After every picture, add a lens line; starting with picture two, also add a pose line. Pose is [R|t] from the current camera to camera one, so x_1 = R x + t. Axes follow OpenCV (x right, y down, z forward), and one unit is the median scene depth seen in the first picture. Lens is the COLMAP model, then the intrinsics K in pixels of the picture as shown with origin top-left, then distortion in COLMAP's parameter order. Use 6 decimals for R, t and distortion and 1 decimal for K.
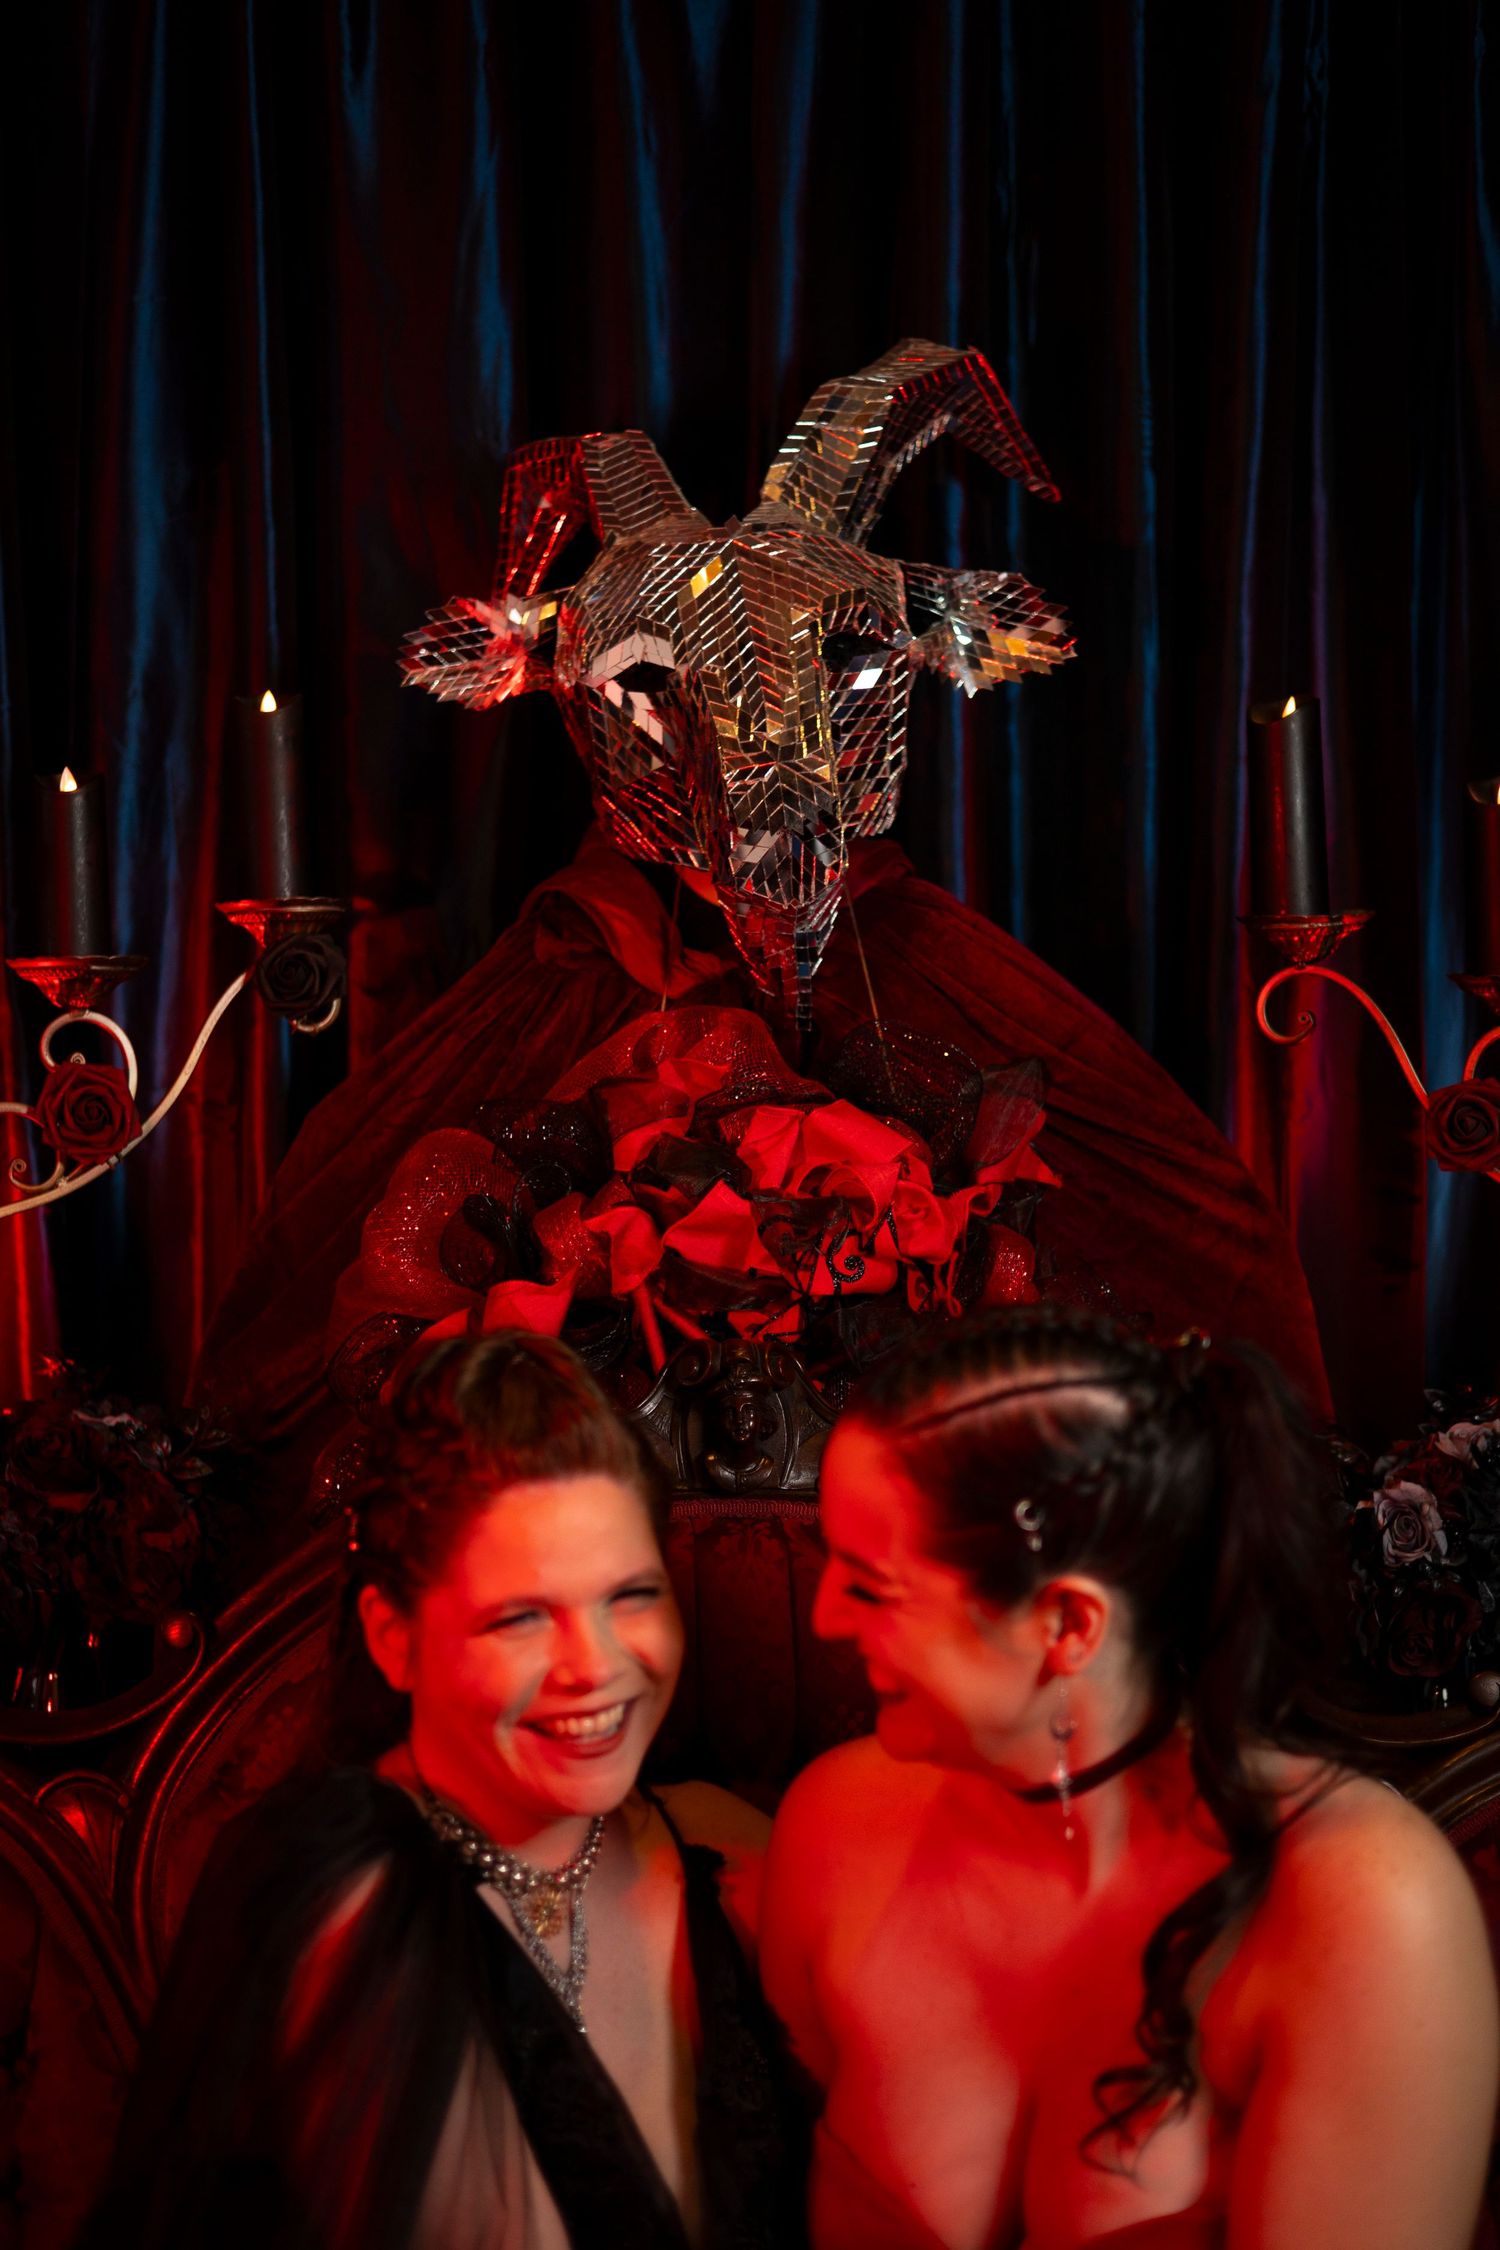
lens RADIAL K [[3104.7, 0, 752.1], [0, 3104.7, 1087.3], [0, 0, 1]] dist [0.025096, -0.095027]
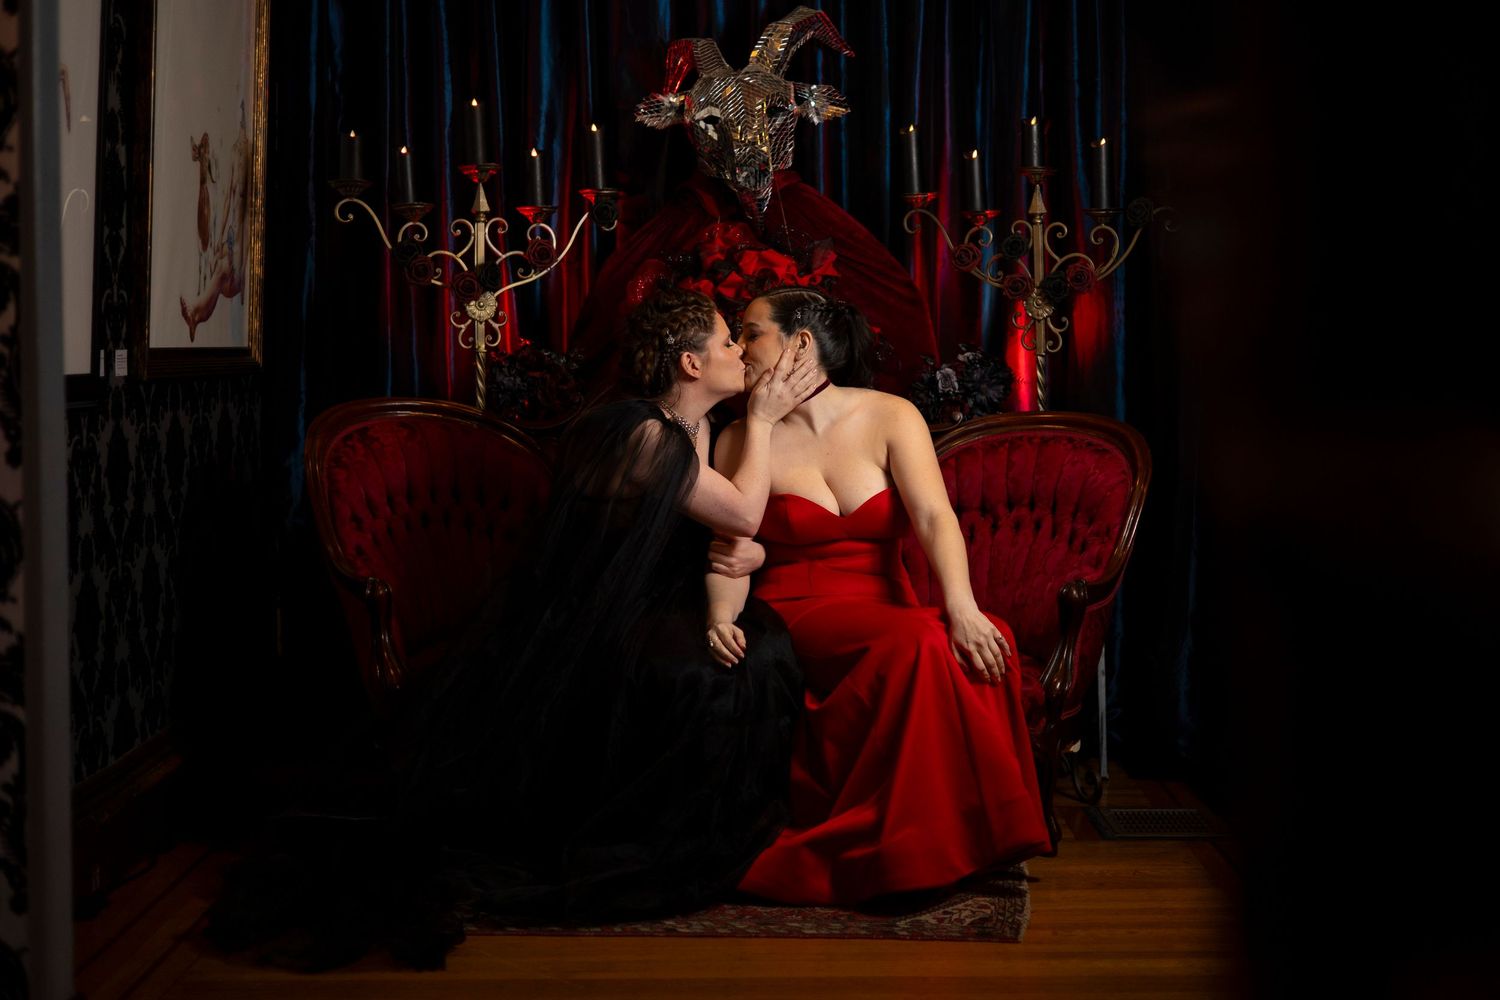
lens RADIAL K [[2229.3, 0, 840.3], [0, 2229.3, 439.0], [0, 0, 1]] dist [0.040280, -0.110278]
pose [[0.999998, -0.002154, -0.000160, 0.098568], [0.002158, 0.999489, 0.031890, 0.125920], [0.000091, -0.031891, 0.999491, -1.326916]]
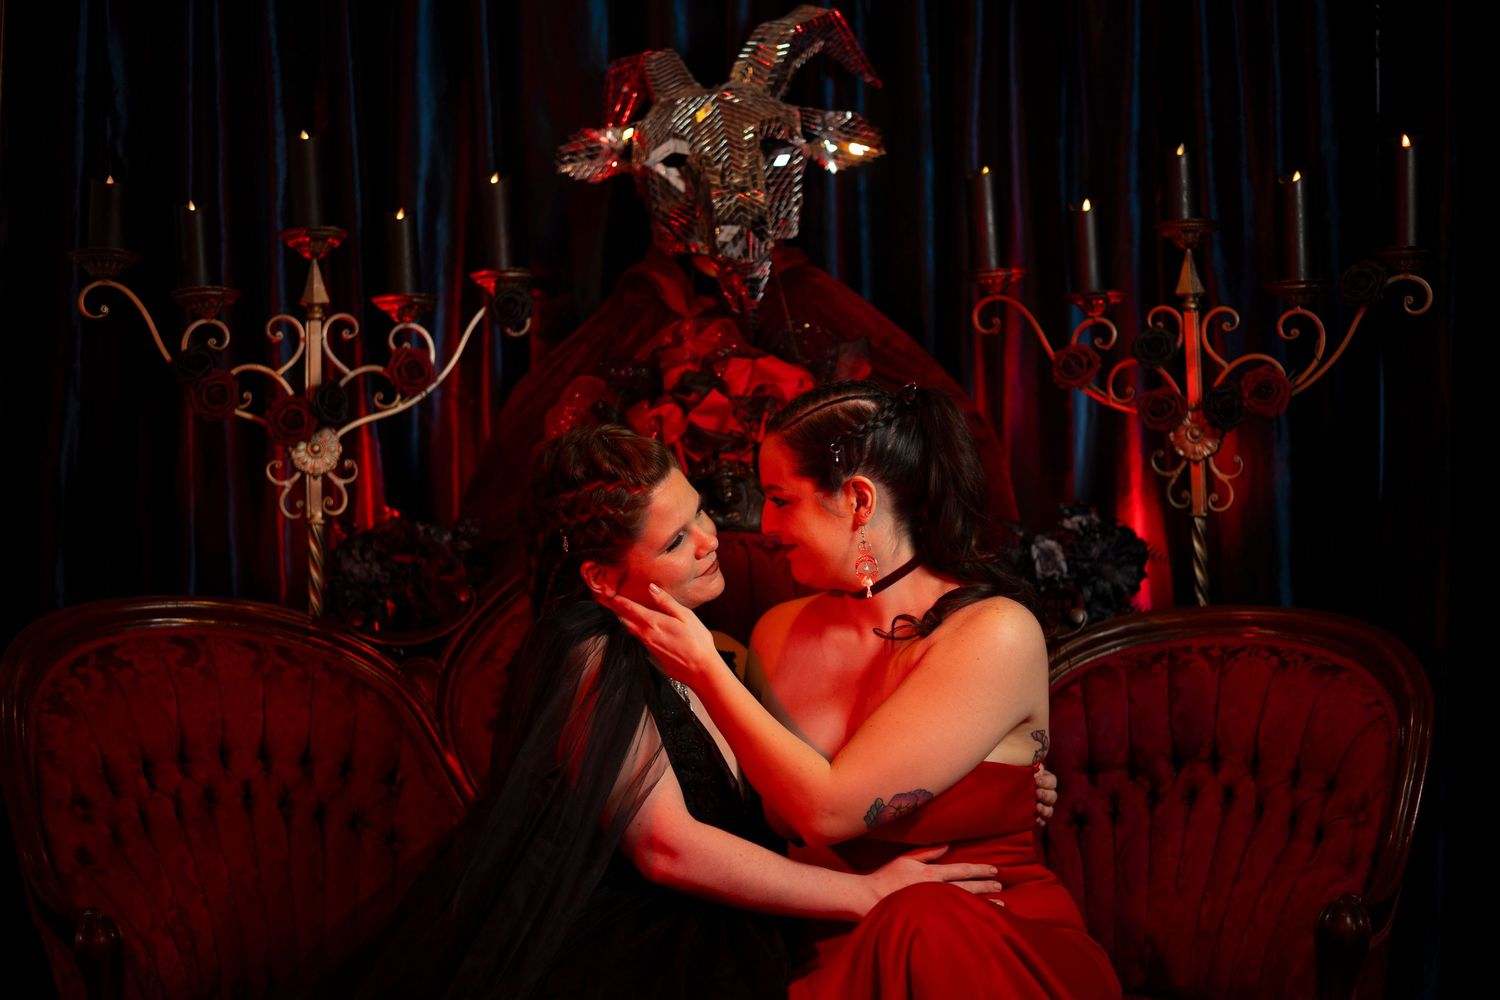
lens RADIAL K [[2069.8, 0, 760.1], [0, 2069.8, 528.5], [0, 0, 1]] dist [0.025096, -0.095027]
pose [[0.999870, -0.016062, 0.001342, 0.016454], [0.016096, 0.999372, -0.031575, 0.159079], [-0.000834, 0.031593, 0.999500, -0.381423]]
